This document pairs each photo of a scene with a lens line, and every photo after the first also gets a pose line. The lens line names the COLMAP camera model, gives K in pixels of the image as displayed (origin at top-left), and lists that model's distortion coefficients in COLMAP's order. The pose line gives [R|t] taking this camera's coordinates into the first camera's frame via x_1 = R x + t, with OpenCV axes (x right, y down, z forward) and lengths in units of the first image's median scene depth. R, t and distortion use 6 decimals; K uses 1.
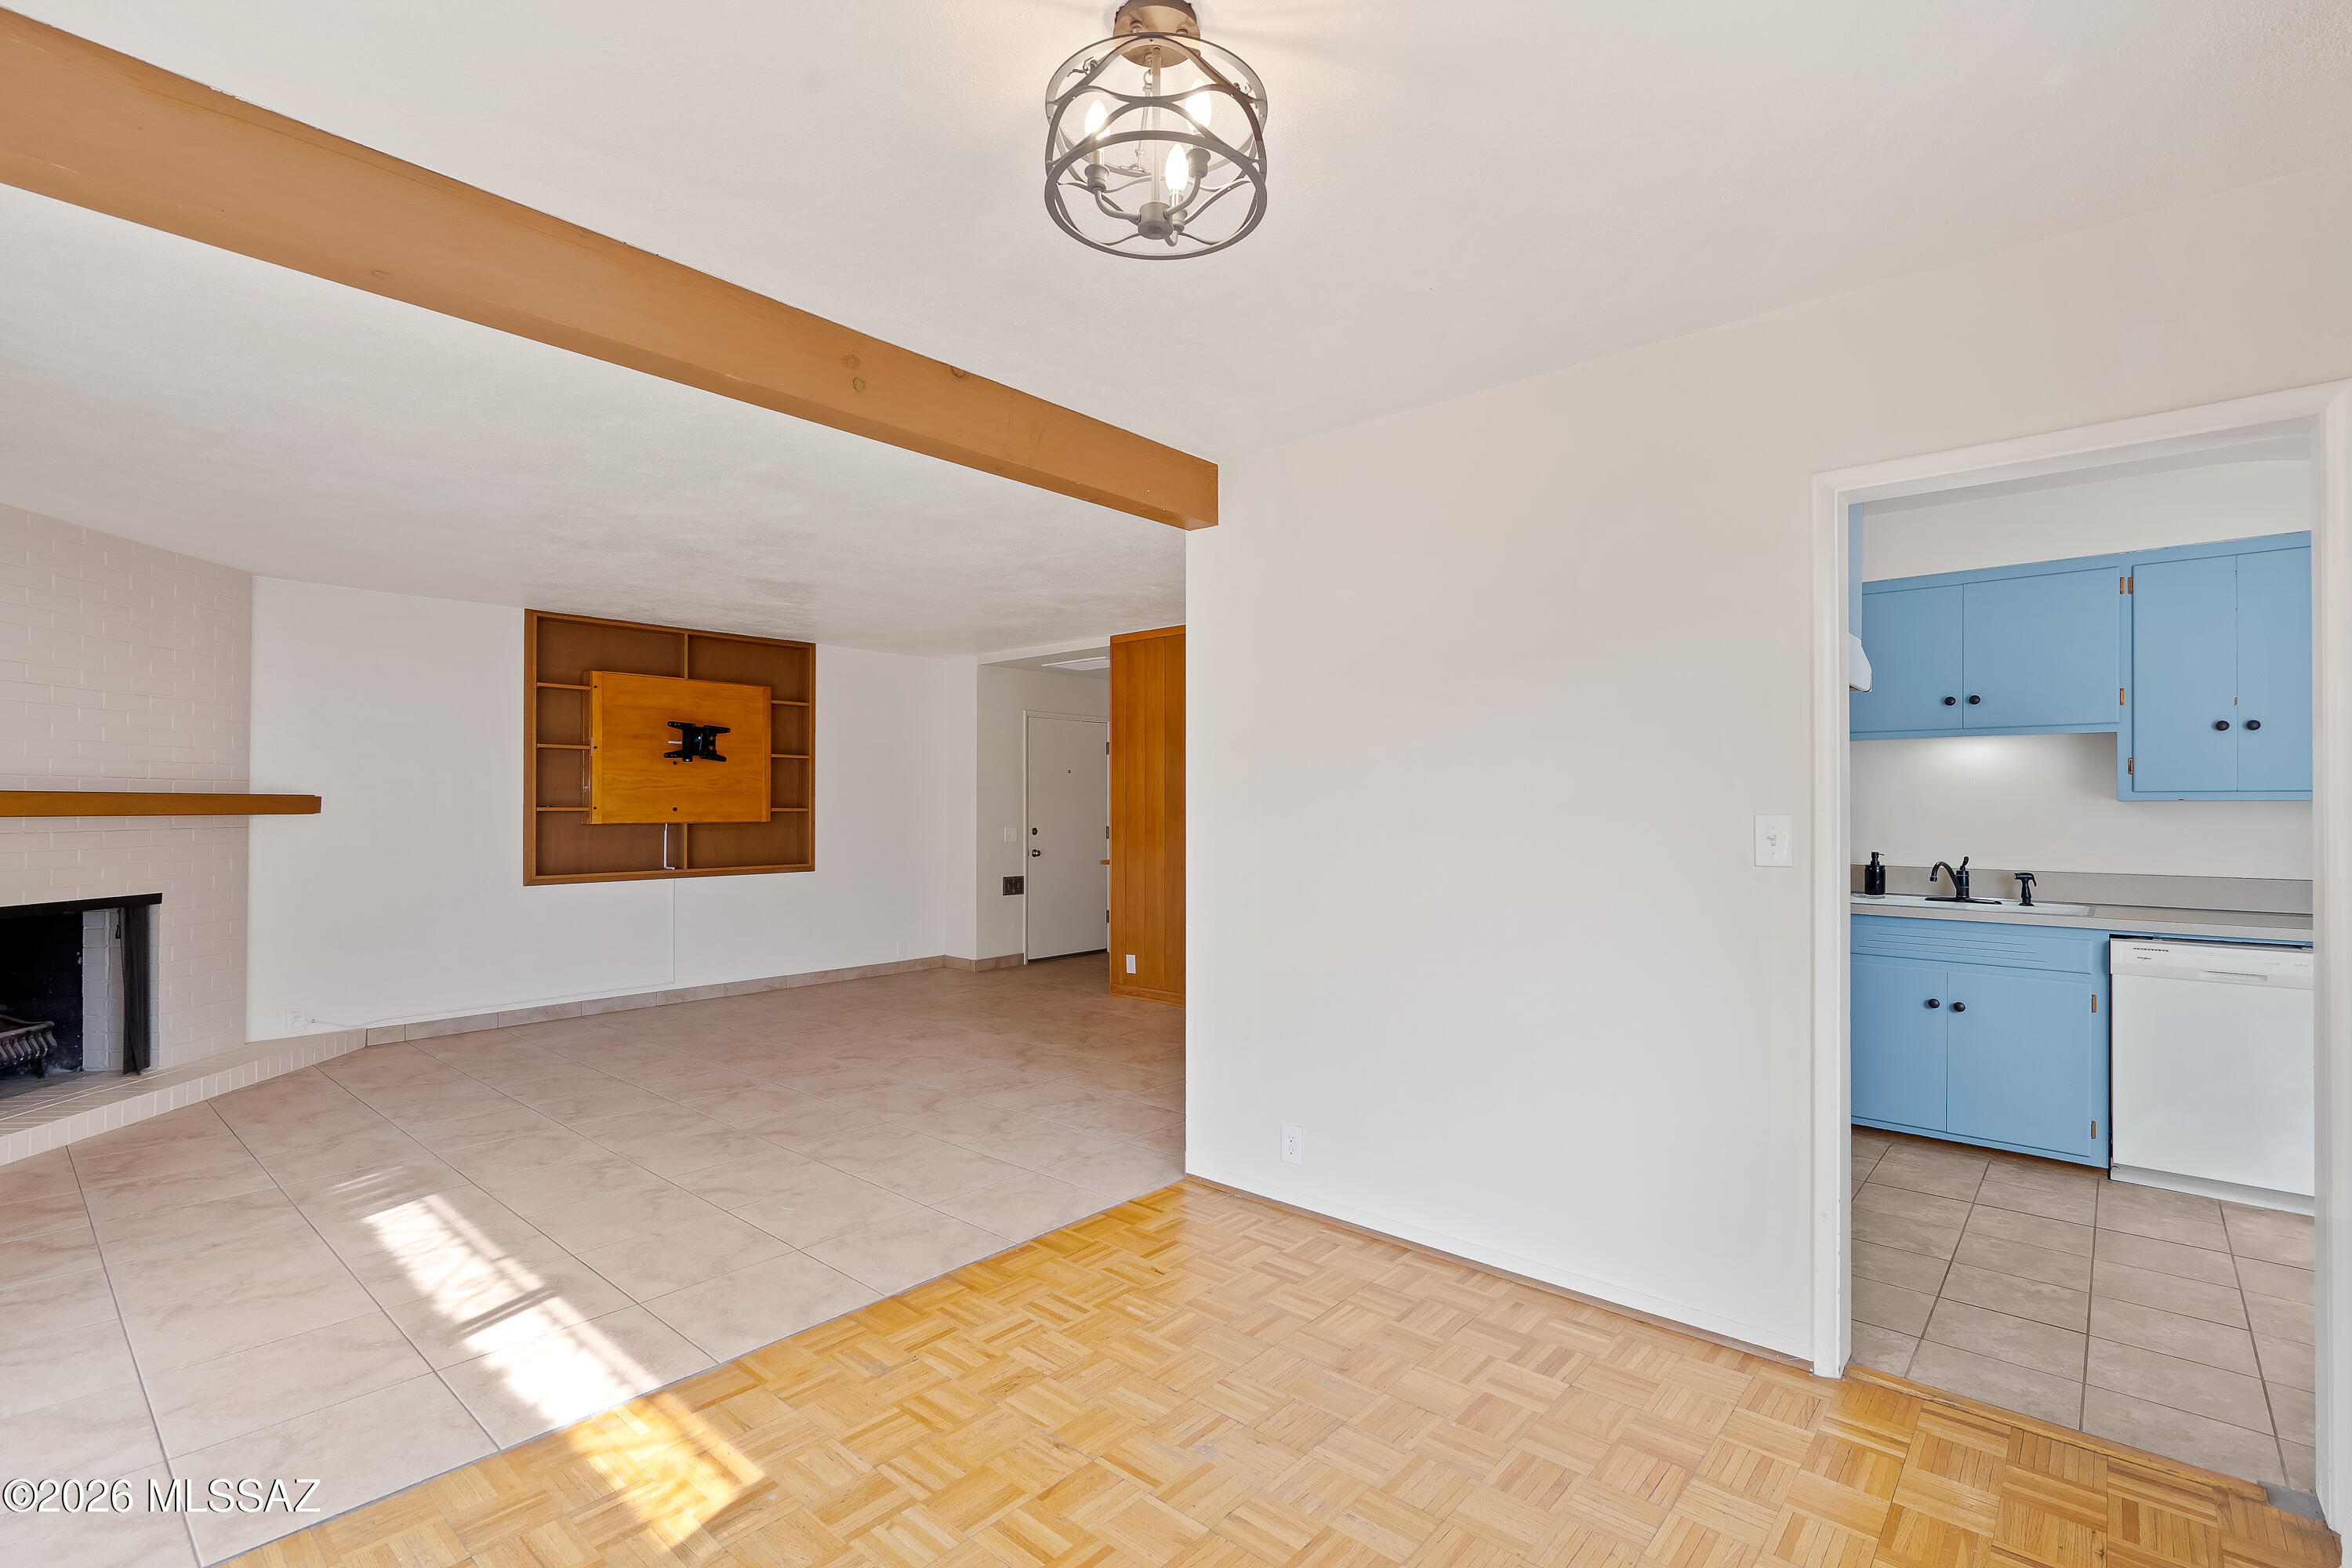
lens RADIAL K [[1087.3, 0, 1121.7], [0, 1087.3, 802.2], [0, 0, 1]] dist [-0.013813, -0.000677]
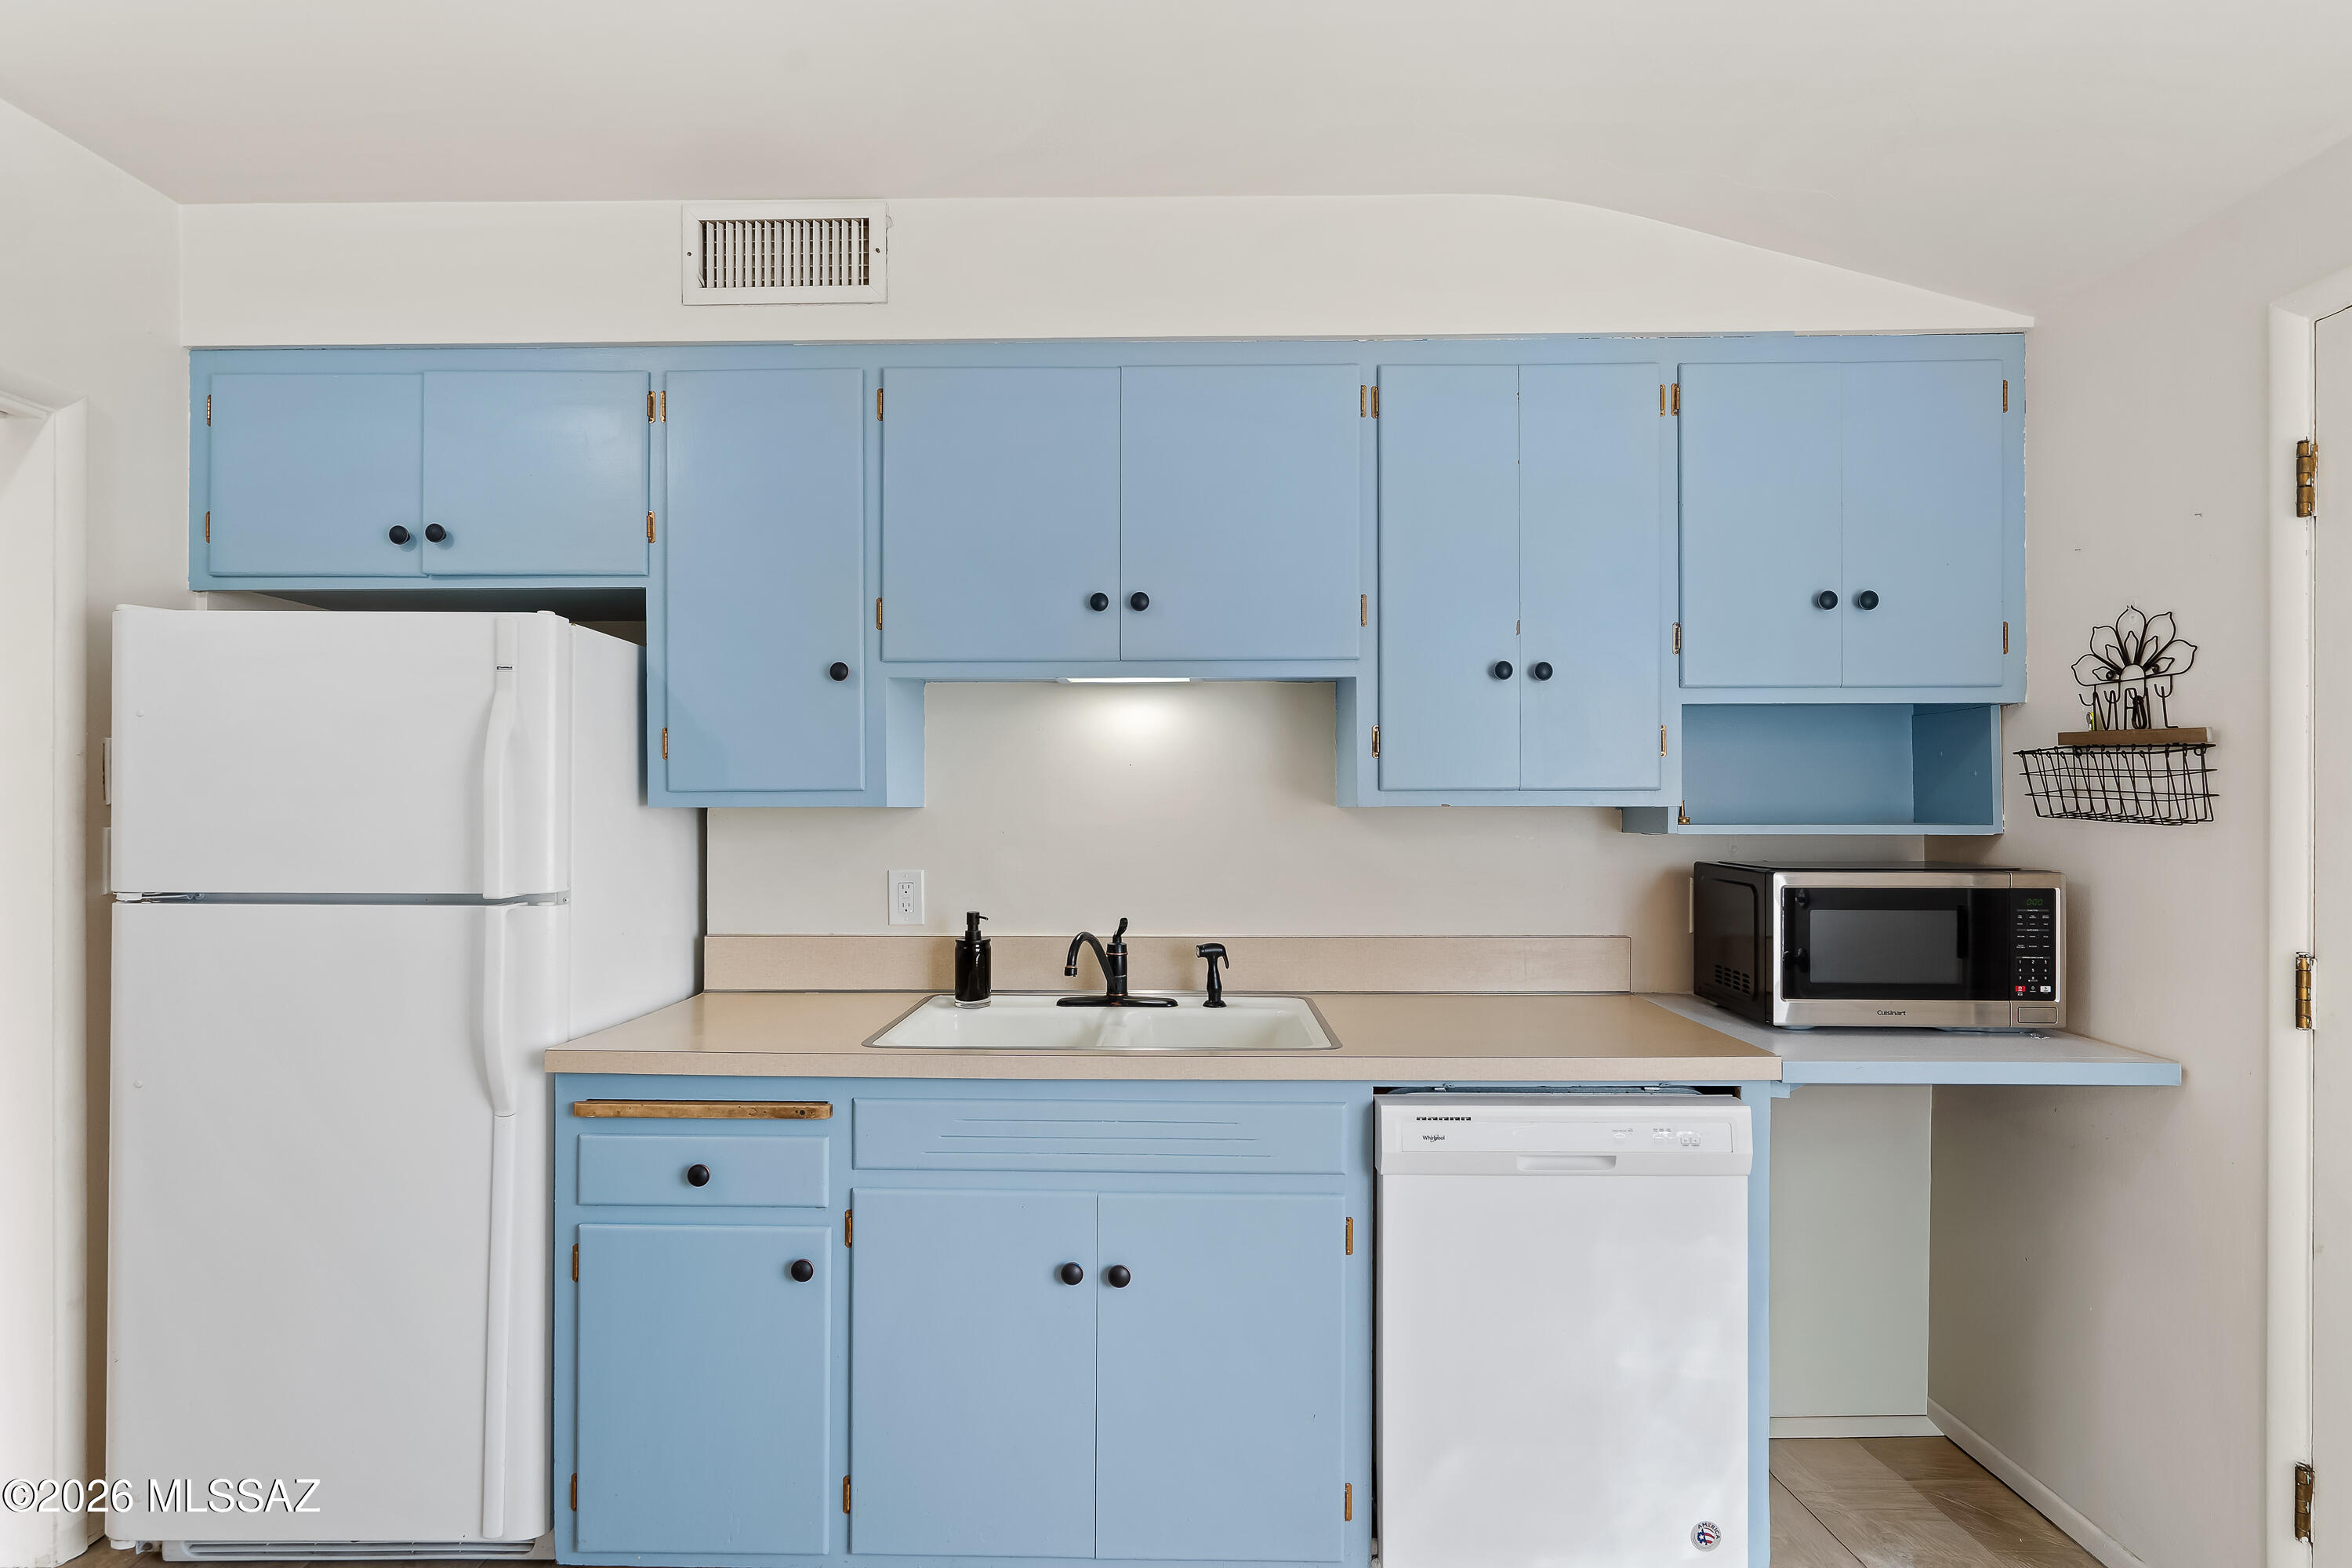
lens RADIAL K [[1087.3, 0, 1175.0], [0, 1087.3, 795.0], [0, 0, 1]] dist [-0.013813, -0.000677]
pose [[0.735934, 0.006026, 0.677027, 0.466568], [0.000620, 0.999954, -0.009574, -0.002210], [-0.677053, 0.007466, 0.735896, 0.622314]]
